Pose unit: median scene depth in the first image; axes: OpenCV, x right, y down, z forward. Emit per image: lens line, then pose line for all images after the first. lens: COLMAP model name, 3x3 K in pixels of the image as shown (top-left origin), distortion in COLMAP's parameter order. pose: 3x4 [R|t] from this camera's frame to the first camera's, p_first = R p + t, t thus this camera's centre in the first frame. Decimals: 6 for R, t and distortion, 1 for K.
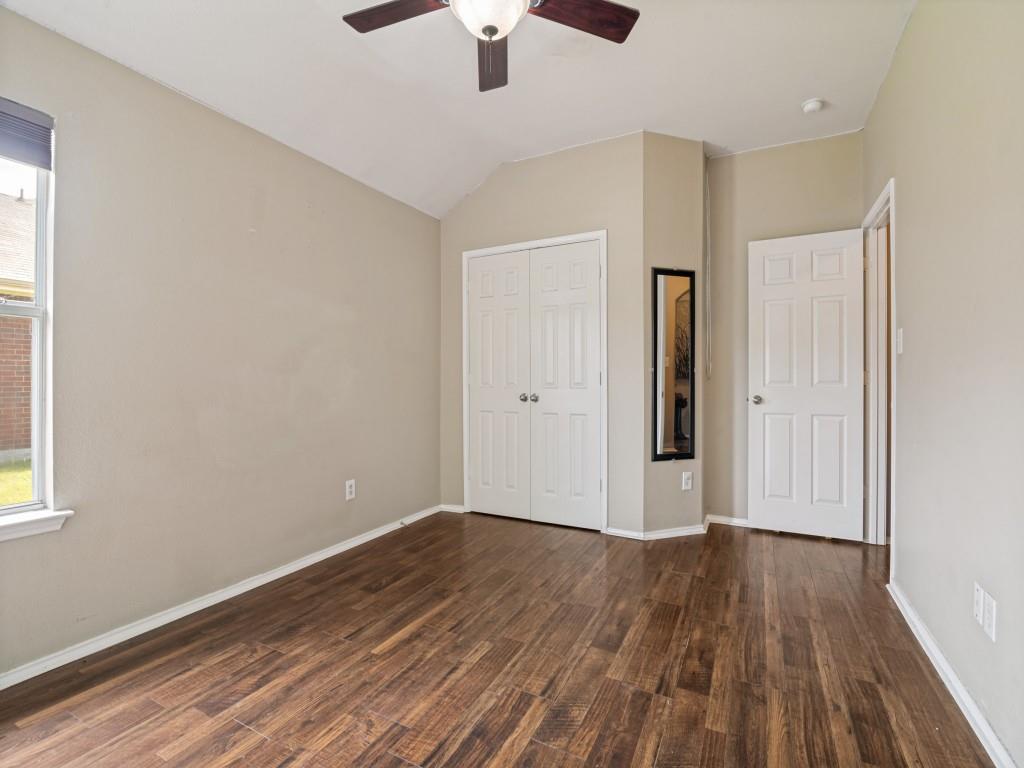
lens RADIAL K [[467.4, 0, 514.6], [0, 467.4, 380.6], [0, 0, 1]] dist [-0.014508, -0.000171]
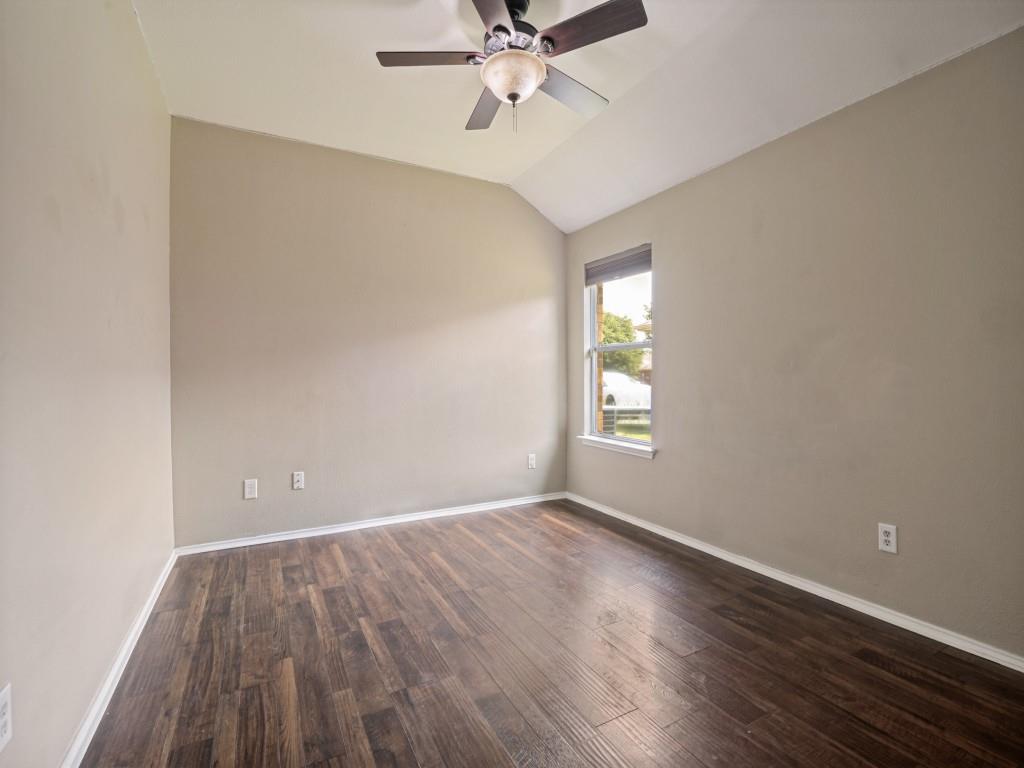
lens RADIAL K [[467.4, 0, 515.0], [0, 467.4, 383.3], [0, 0, 1]] dist [-0.014508, -0.000171]
pose [[-0.556906, 0.009602, -0.830520, 0.959932], [0.003023, 0.999950, 0.009534, -0.008997], [0.830570, 0.002798, -0.556907, 1.674302]]
